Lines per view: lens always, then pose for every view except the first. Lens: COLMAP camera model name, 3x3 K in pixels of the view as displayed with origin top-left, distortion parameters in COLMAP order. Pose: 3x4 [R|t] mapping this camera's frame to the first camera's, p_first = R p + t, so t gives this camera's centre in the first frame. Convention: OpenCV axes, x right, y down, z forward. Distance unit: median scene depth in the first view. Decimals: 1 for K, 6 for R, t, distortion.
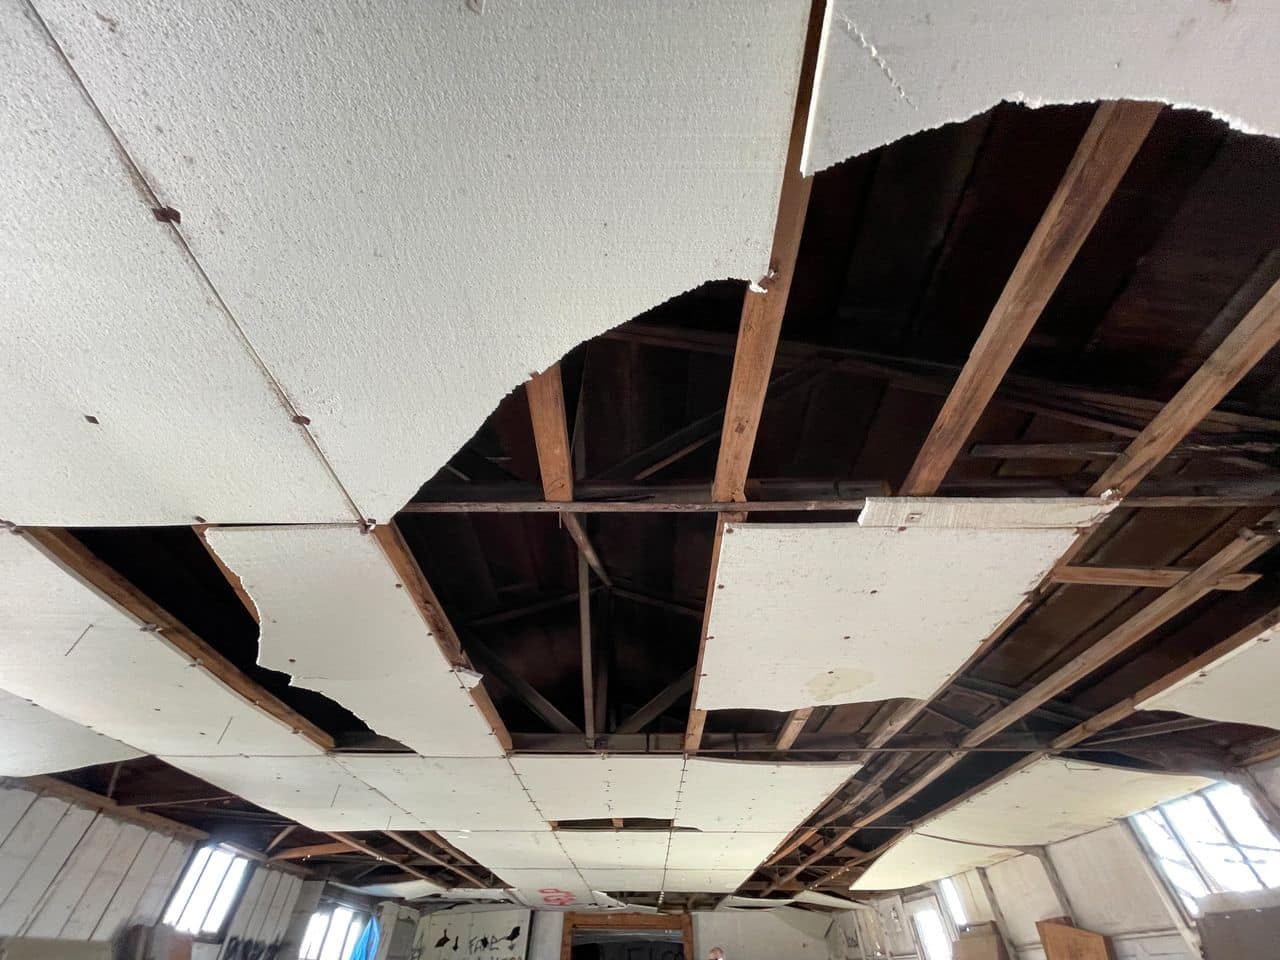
lens RADIAL K [[517.4, 0, 641.3], [0, 517.4, 482.6], [0, 0, 1]] dist [-0.007136, 0.000423]
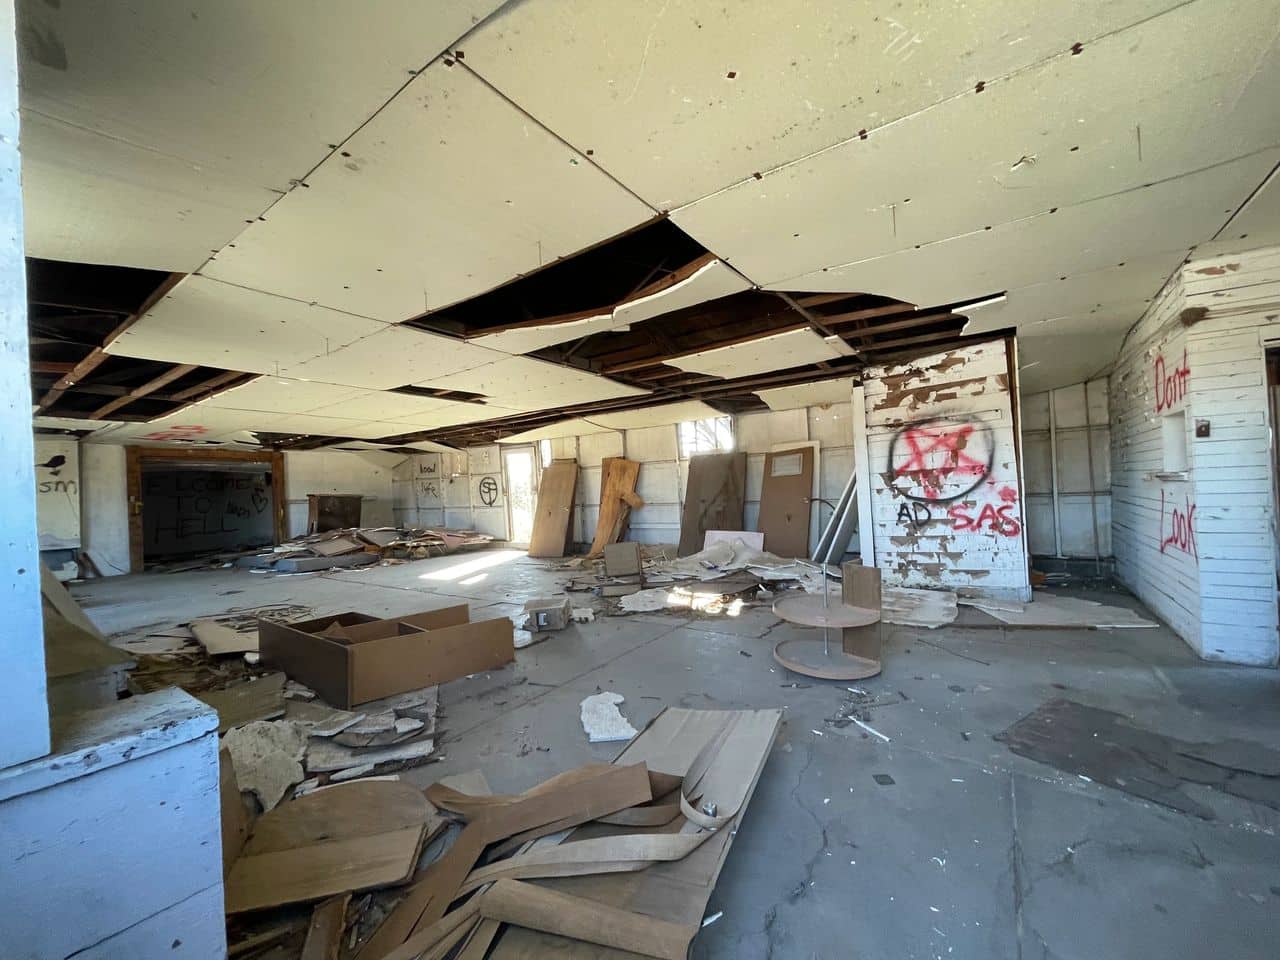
lens RADIAL K [[517.4, 0, 633.5], [0, 517.4, 489.1], [0, 0, 1]] dist [-0.007136, 0.000423]
pose [[0.582637, -0.021969, 0.812435, -1.013967], [-0.535707, 0.741362, 0.404229, 0.043662], [-0.611189, -0.670746, 0.420176, -0.044288]]
